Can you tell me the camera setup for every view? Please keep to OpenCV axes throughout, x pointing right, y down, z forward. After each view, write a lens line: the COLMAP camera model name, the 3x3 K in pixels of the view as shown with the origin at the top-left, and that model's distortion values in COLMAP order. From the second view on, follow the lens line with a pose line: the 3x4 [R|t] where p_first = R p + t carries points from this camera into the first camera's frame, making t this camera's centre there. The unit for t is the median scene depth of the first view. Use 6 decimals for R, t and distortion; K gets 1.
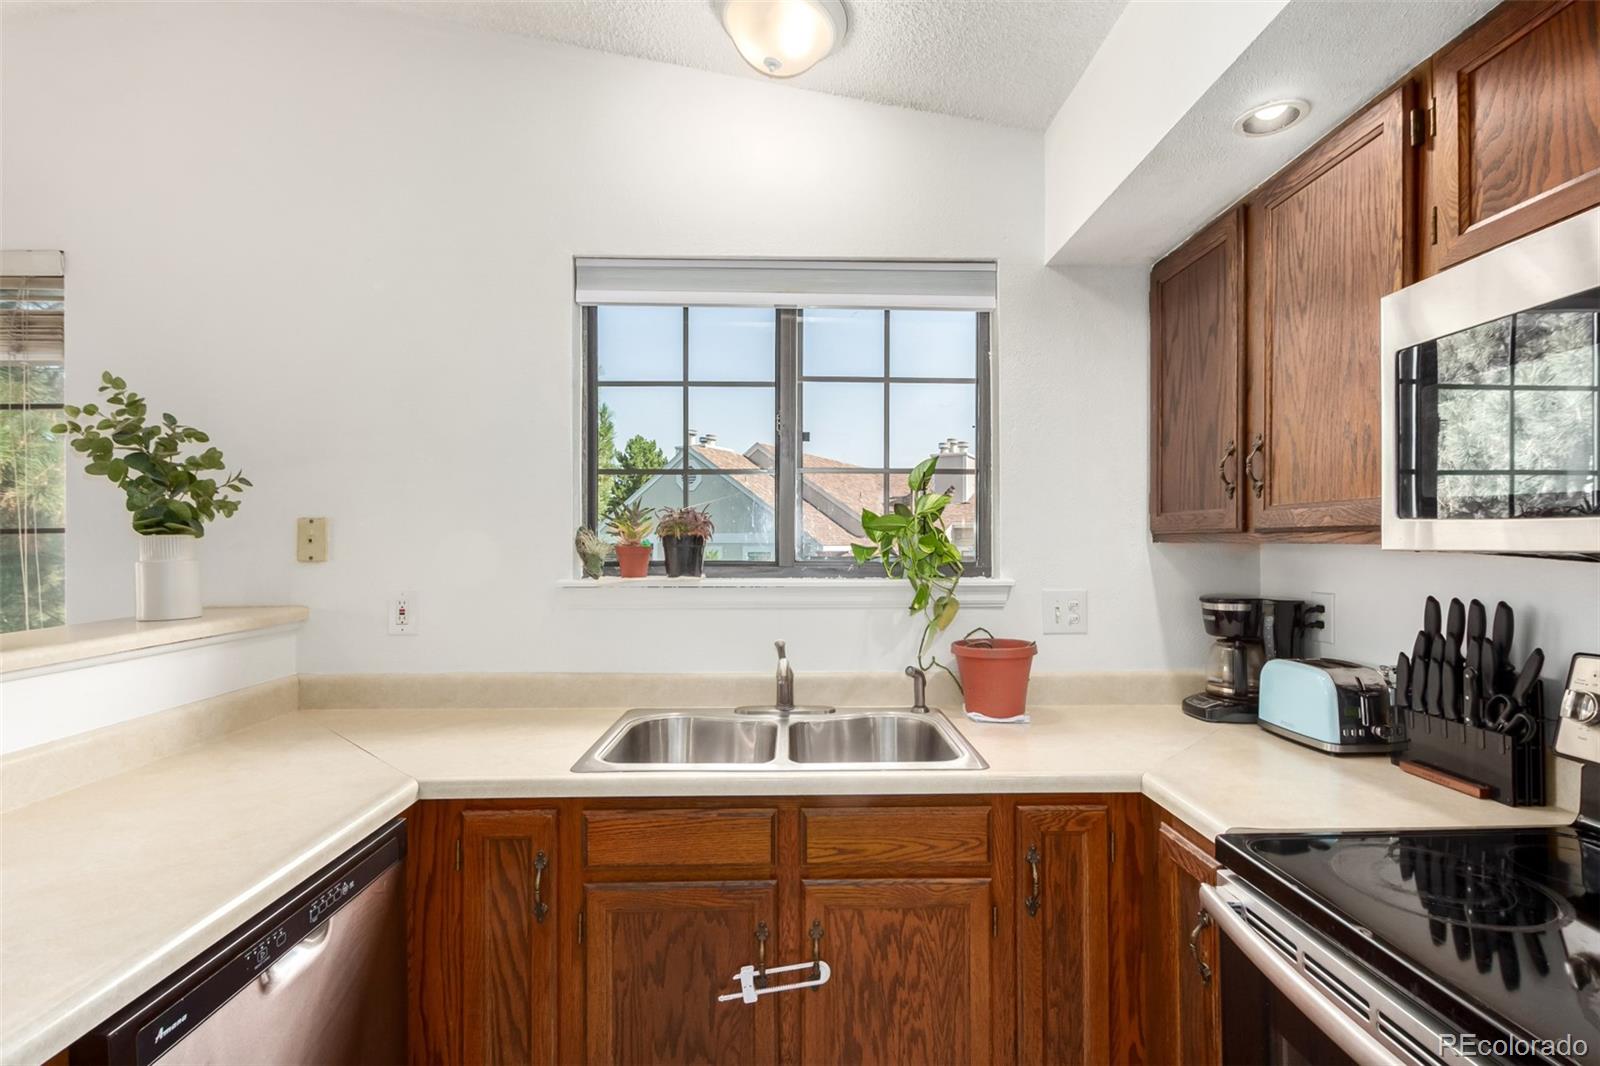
lens RADIAL K [[763.5, 0, 802.8], [0, 763.5, 533.4], [0, 0, 1]] dist [-0.002577, -0.000065]
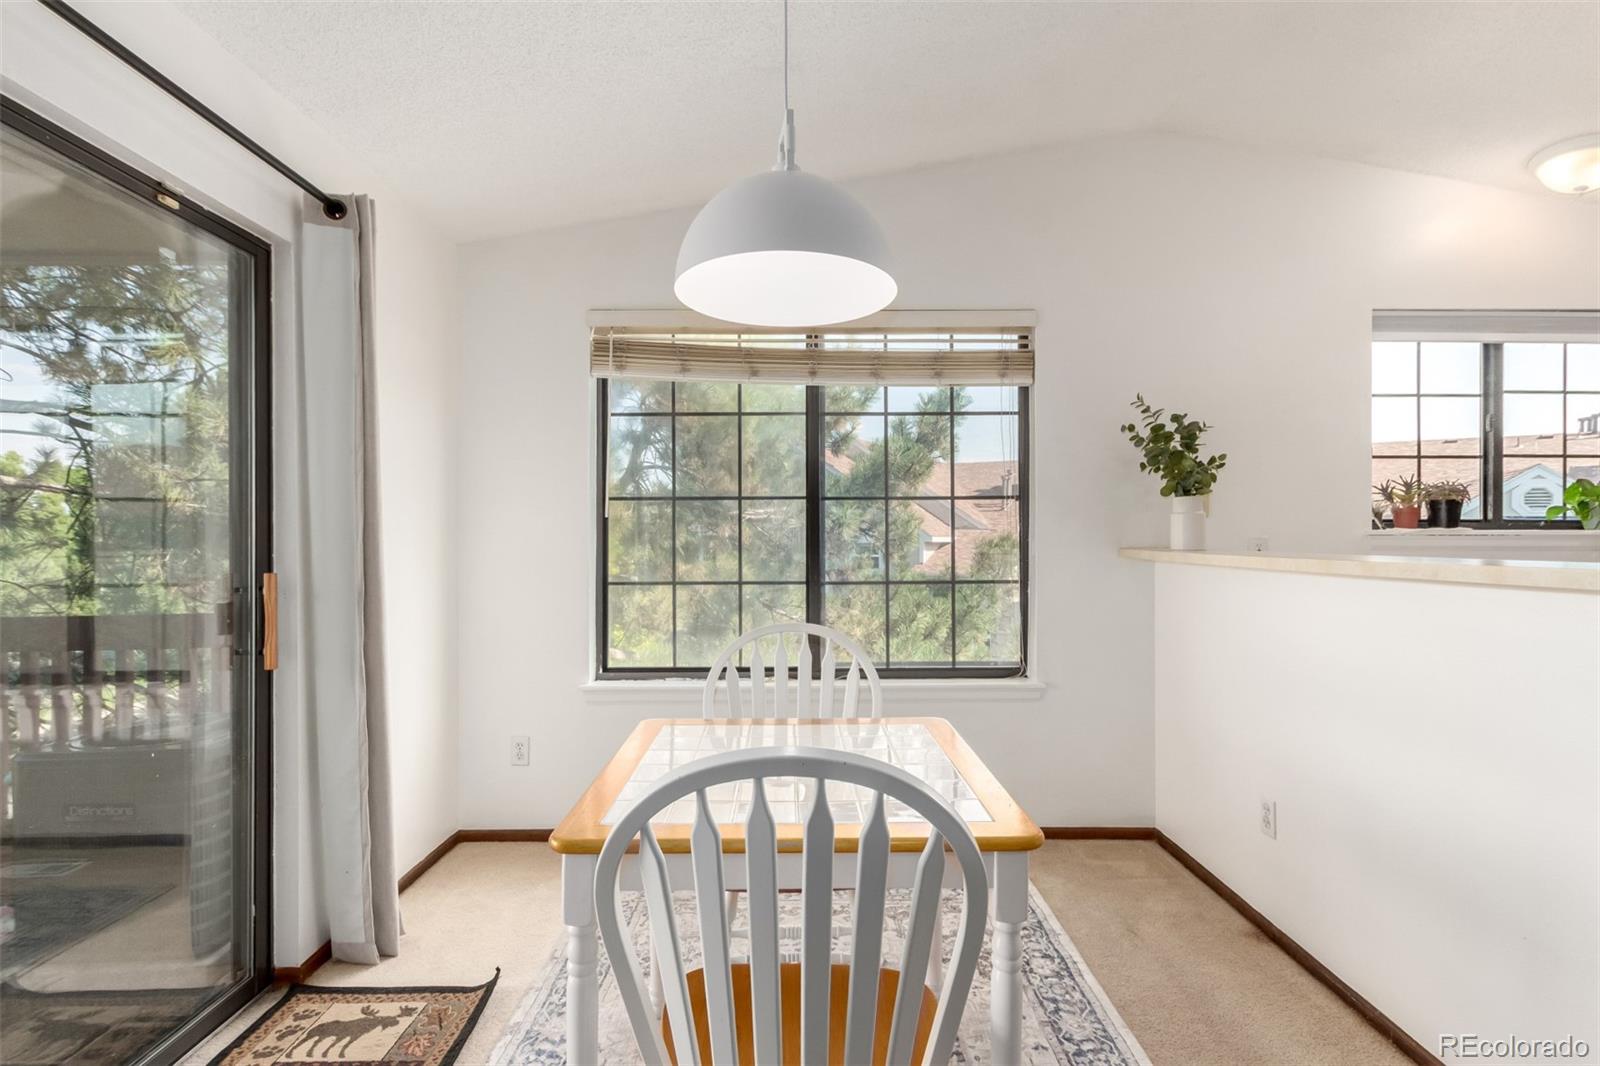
lens RADIAL K [[906.3, 0, 794.1], [0, 906.3, 531.4], [0, 0, 1]] dist [-0.000456, -0.000110]
pose [[0.999912, -0.001394, 0.013201, -1.417955], [0.001338, 0.999990, 0.004202, 0.051100], [-0.013207, -0.004184, 0.999904, -0.712521]]
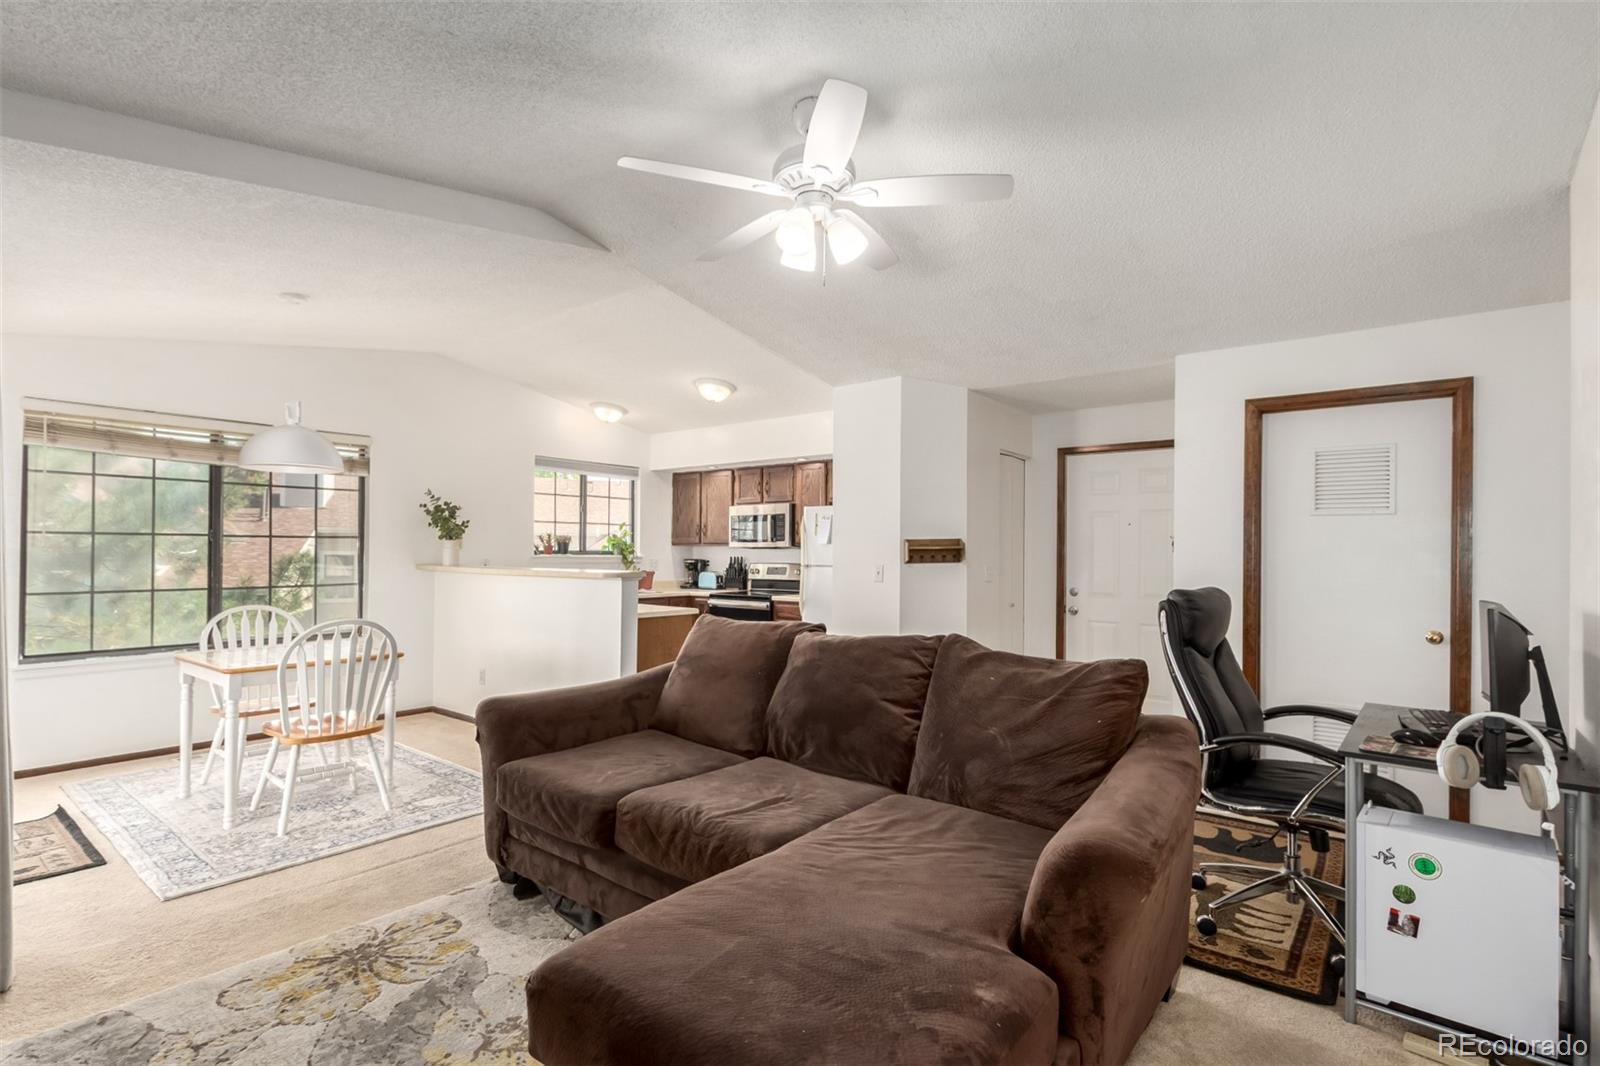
lens RADIAL K [[763.5, 0, 796.4], [0, 763.5, 536.3], [0, 0, 1]] dist [-0.002577, -0.000065]
pose [[0.651068, 0.015826, 0.758855, -2.023628], [-0.010599, 0.999875, -0.011759, 0.002597], [-0.758946, -0.000388, 0.651154, -1.948352]]
